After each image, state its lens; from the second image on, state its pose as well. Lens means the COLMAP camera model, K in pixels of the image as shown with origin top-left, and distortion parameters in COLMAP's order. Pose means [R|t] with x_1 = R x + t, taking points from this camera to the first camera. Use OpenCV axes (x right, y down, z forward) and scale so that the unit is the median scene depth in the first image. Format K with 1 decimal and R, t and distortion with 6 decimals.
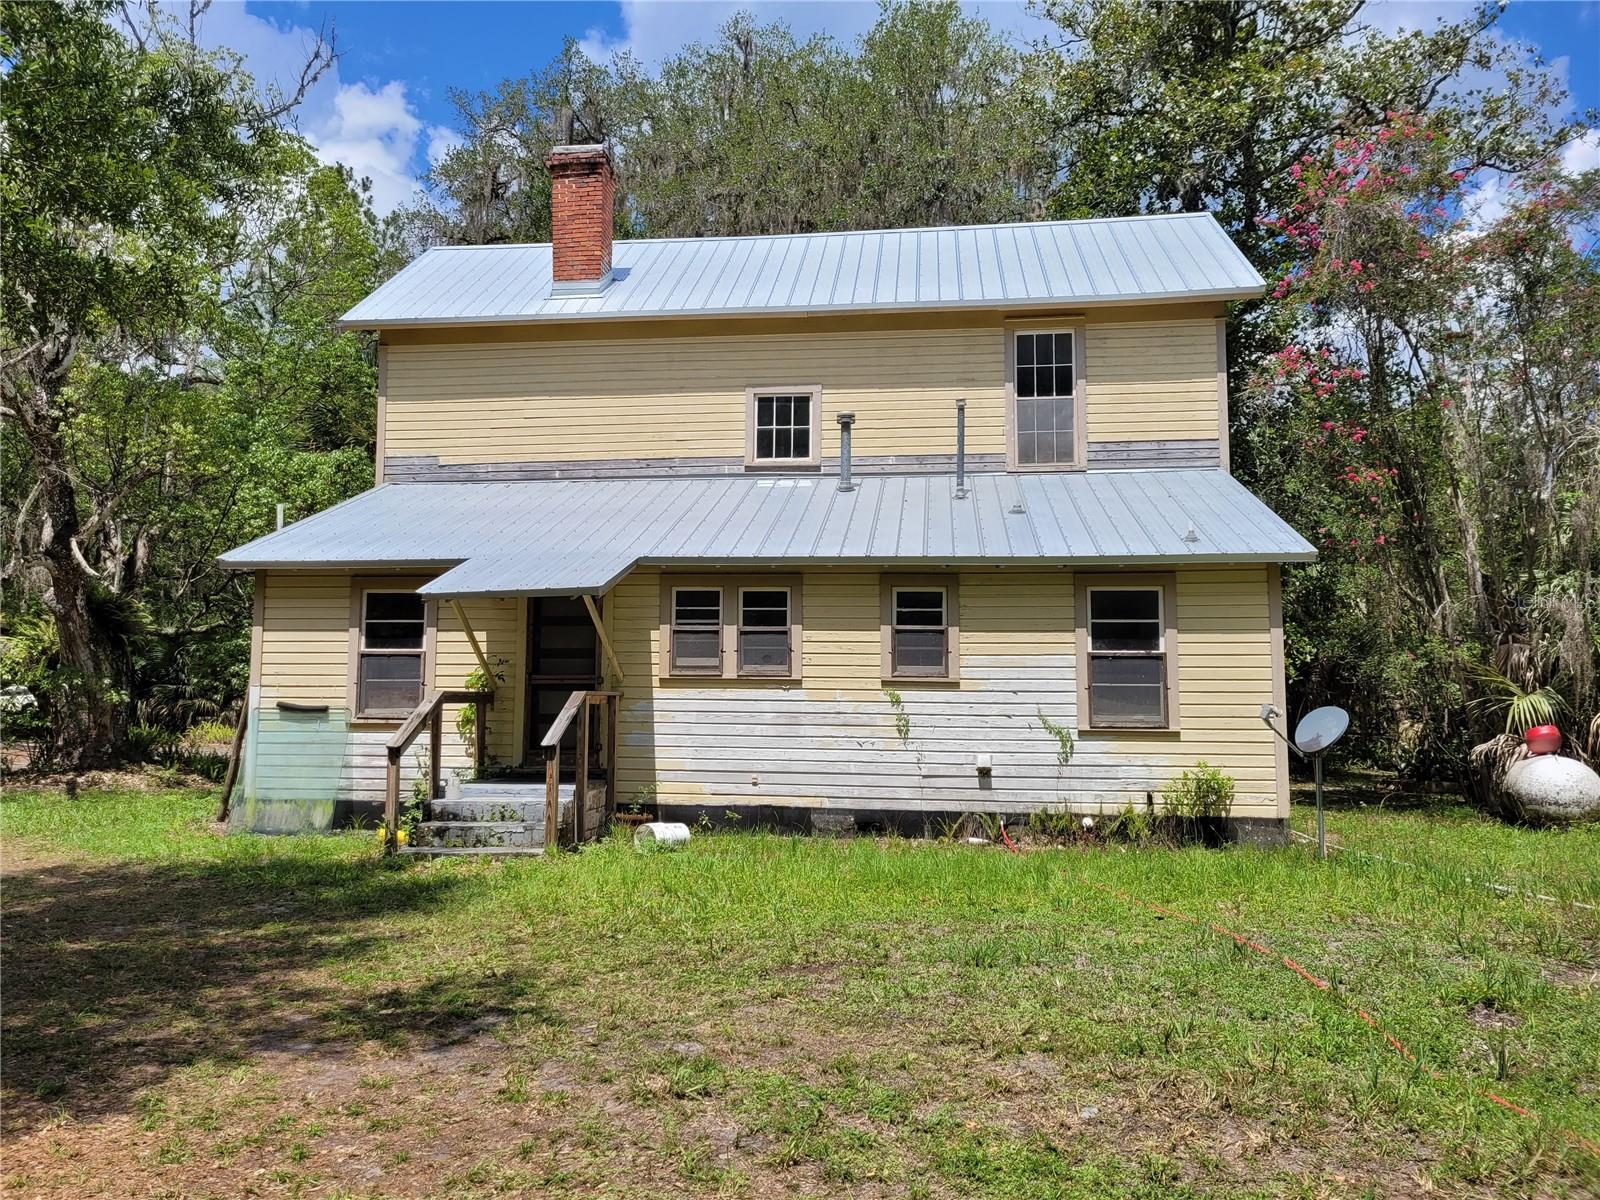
lens RADIAL K [[1198.4, 0, 800.0], [0, 1198.4, 600.0], [0, 0, 1]] dist [0.028718, -0.089277]
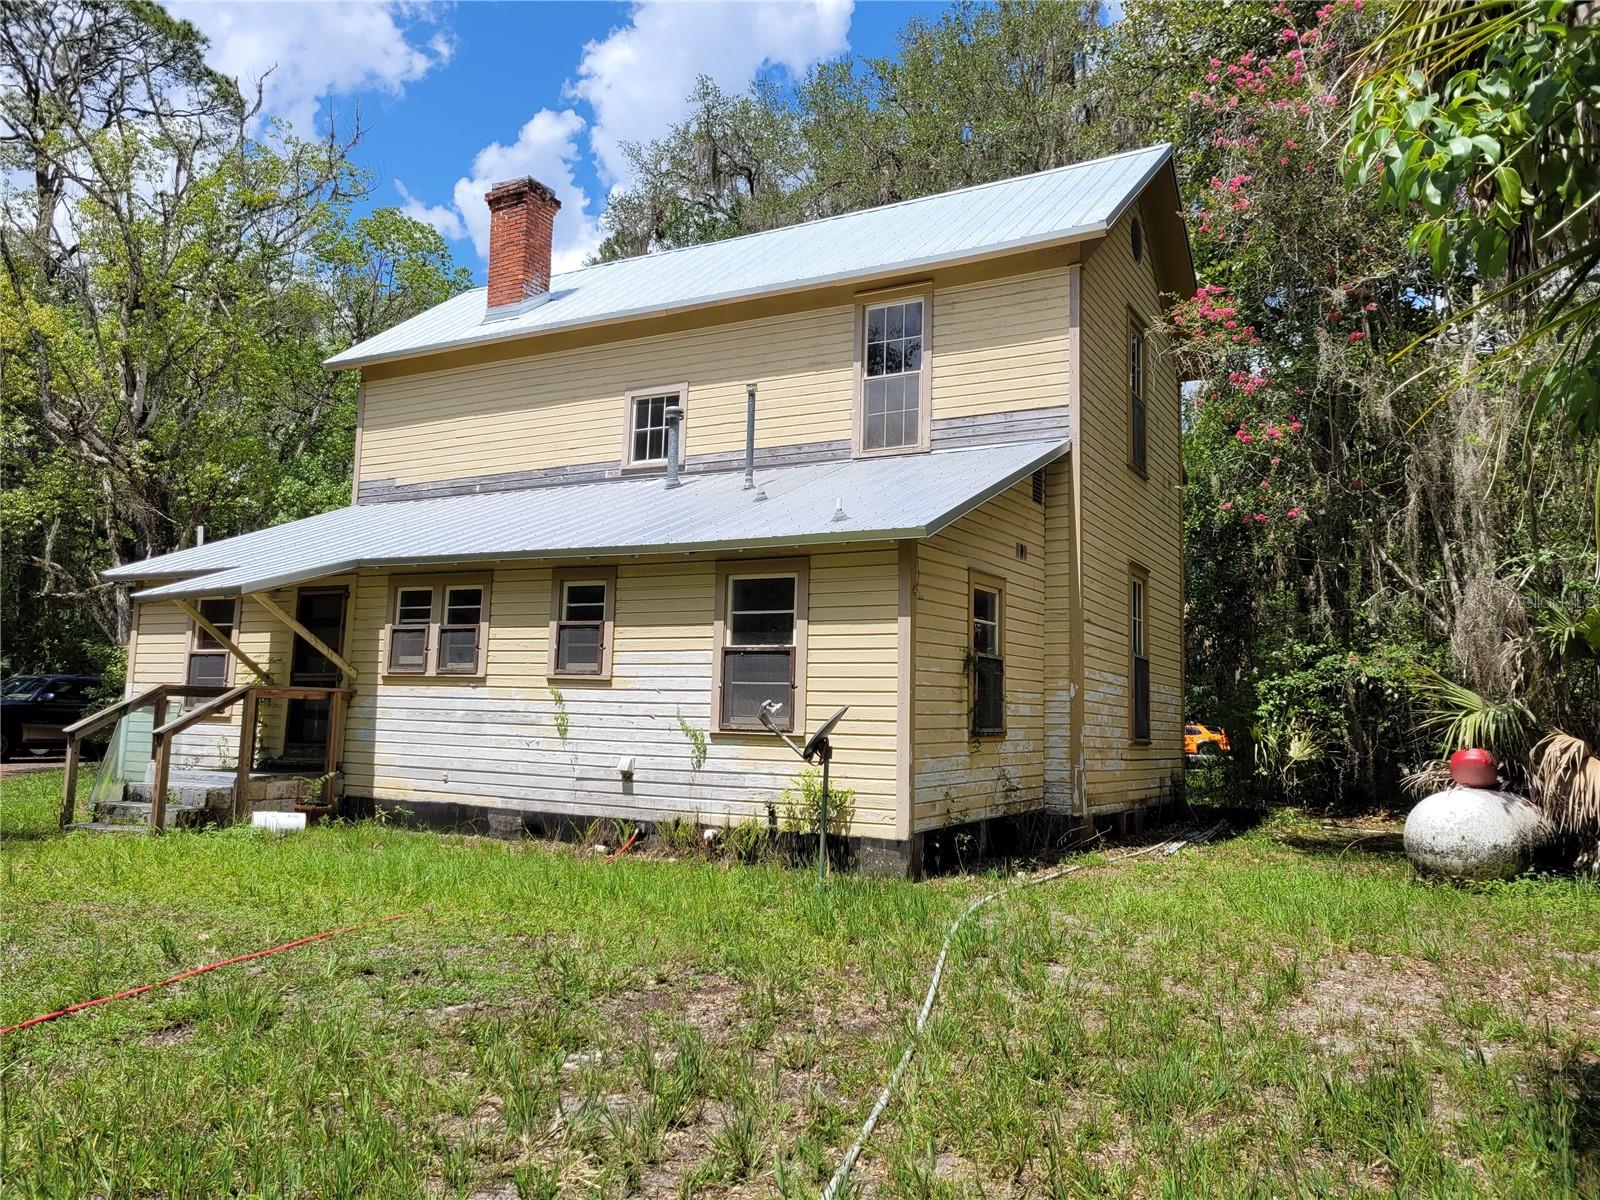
lens RADIAL K [[1198.4, 0, 800.0], [0, 1198.4, 600.0], [0, 0, 1]] dist [0.028718, -0.089277]
pose [[0.930271, -0.019827, -0.366337, 0.603332], [0.011973, 0.999647, -0.023698, 0.028936], [0.366678, 0.017659, 0.930180, 0.170073]]
